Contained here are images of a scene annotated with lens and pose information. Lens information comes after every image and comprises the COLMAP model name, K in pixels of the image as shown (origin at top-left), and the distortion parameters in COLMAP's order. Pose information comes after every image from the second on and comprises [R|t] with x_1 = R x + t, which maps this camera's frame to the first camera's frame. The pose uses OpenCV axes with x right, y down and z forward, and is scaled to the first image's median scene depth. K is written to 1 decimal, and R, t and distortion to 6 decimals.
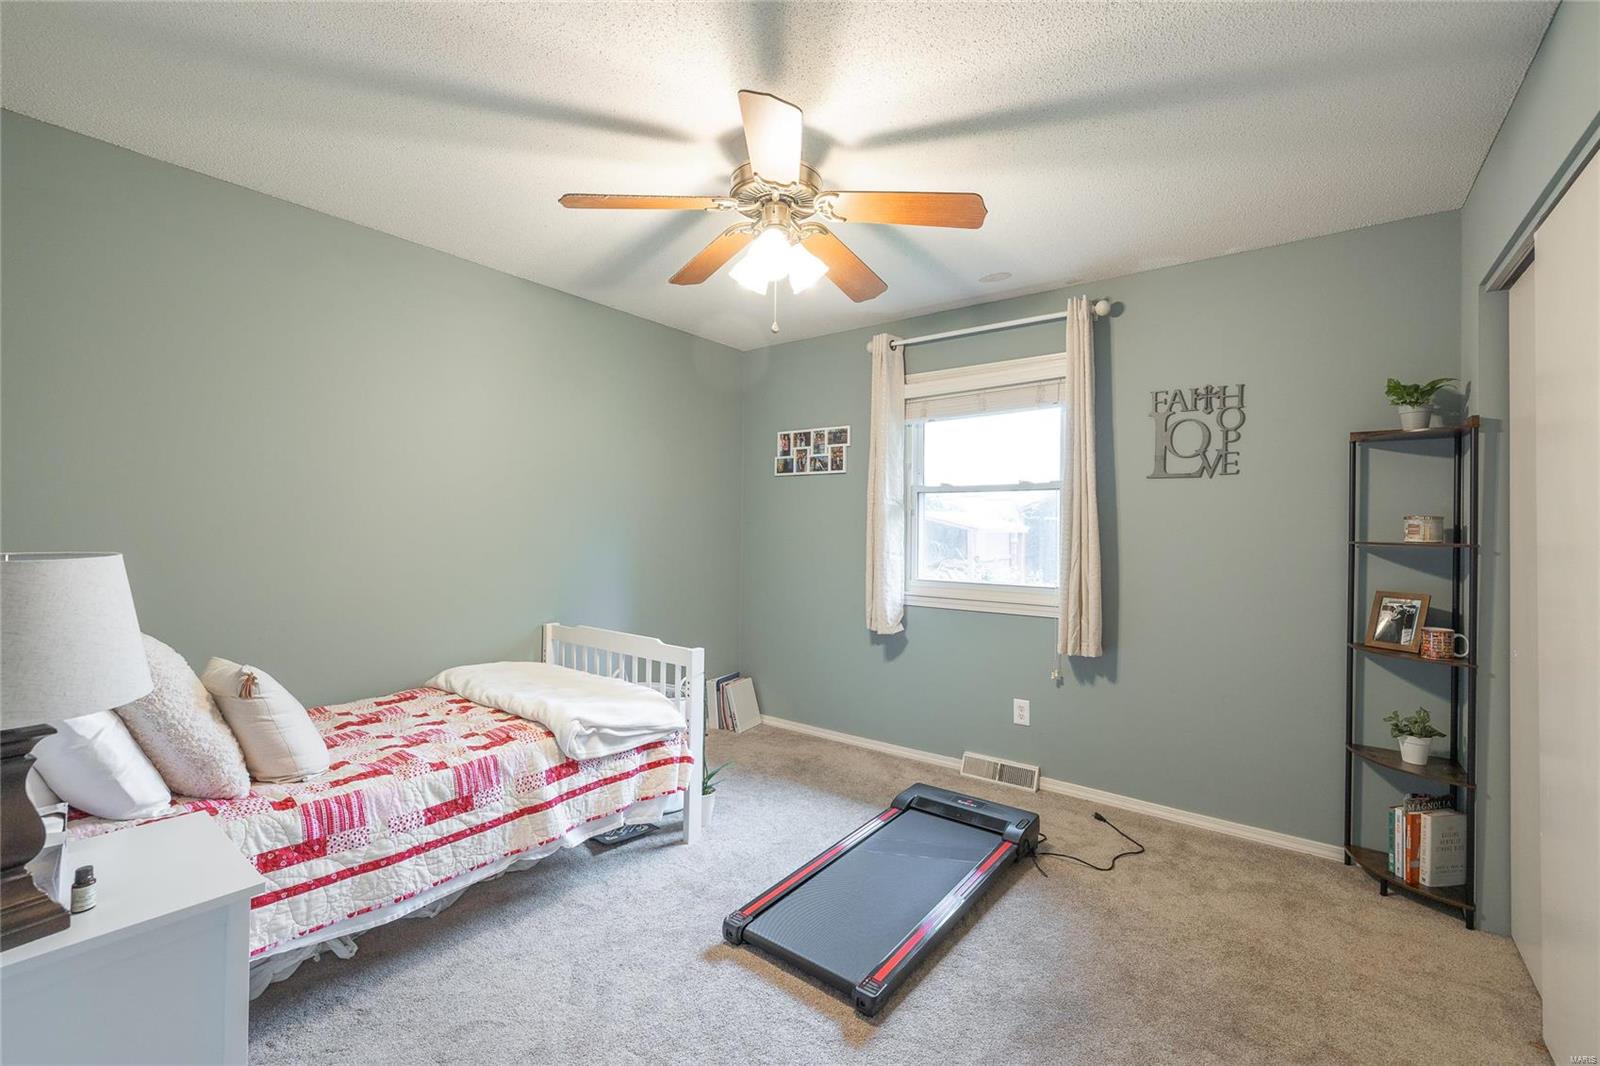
lens RADIAL K [[682.0, 0, 796.0], [0, 682.0, 523.6], [0, 0, 1]] dist [-0.000526, -0.000596]
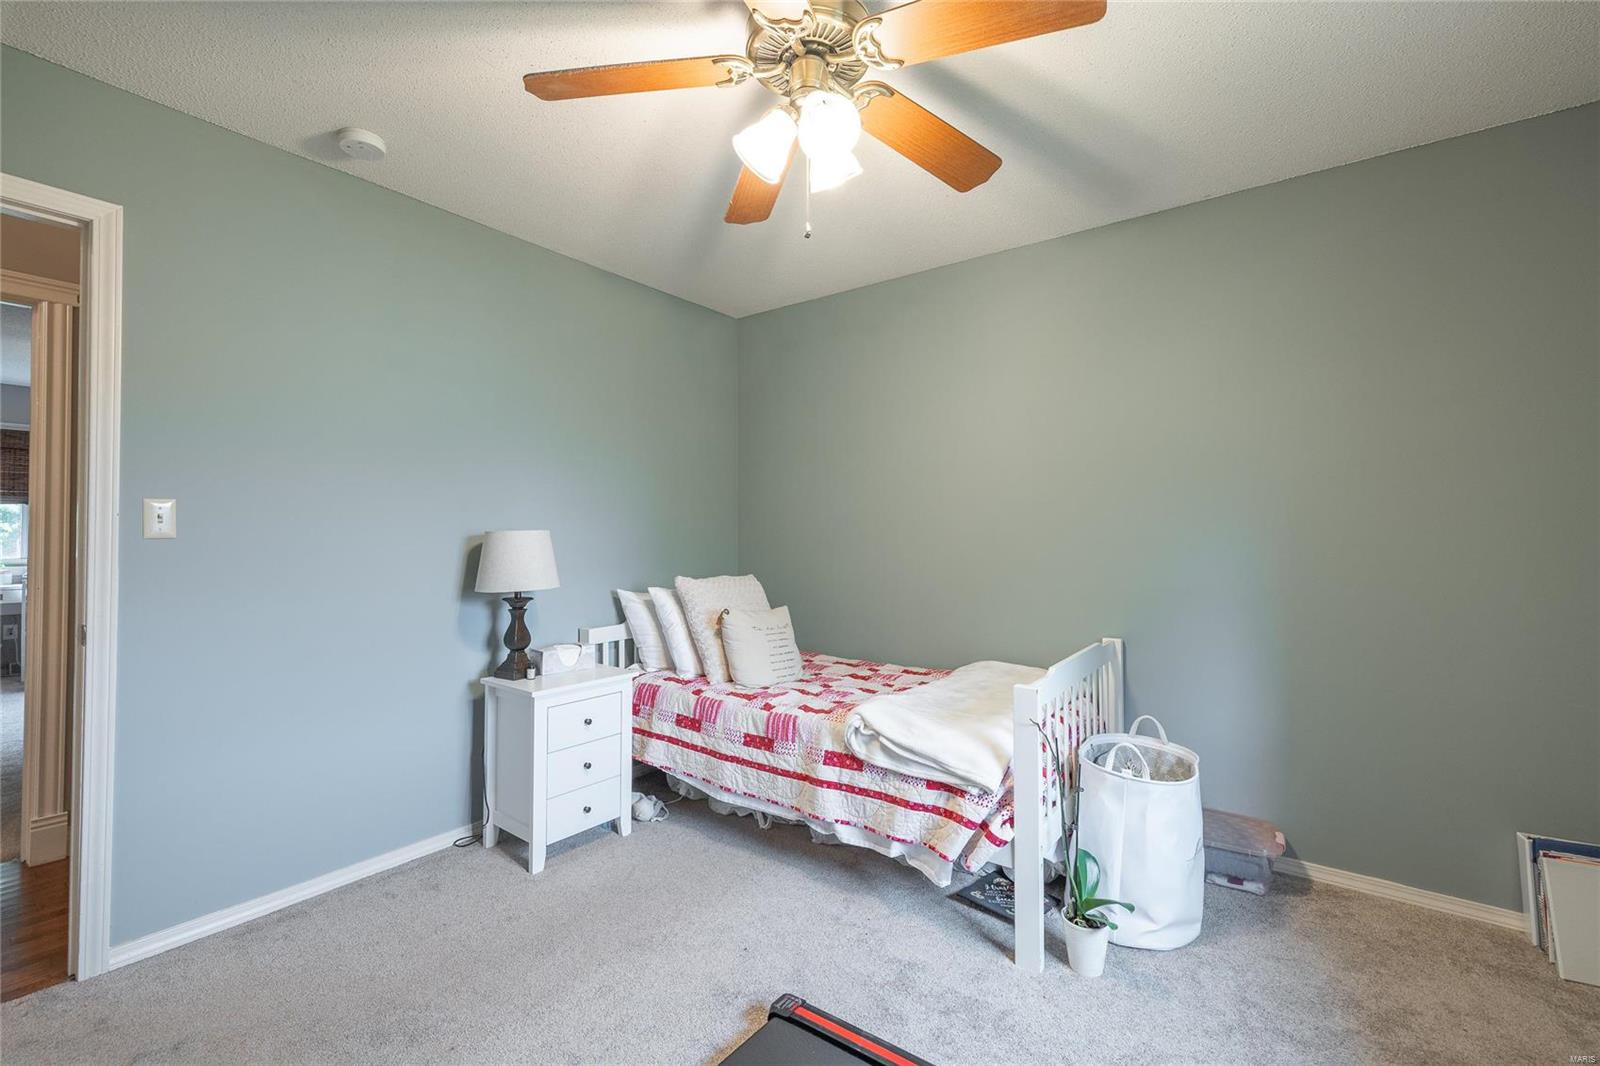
lens RADIAL K [[682.0, 0, 796.0], [0, 682.0, 523.6], [0, 0, 1]] dist [-0.000526, -0.000596]
pose [[0.023744, -0.029842, -0.999273, 0.684125], [-0.005904, 0.999533, -0.029990, 0.043739], [0.999701, 0.006611, 0.023556, 0.916502]]
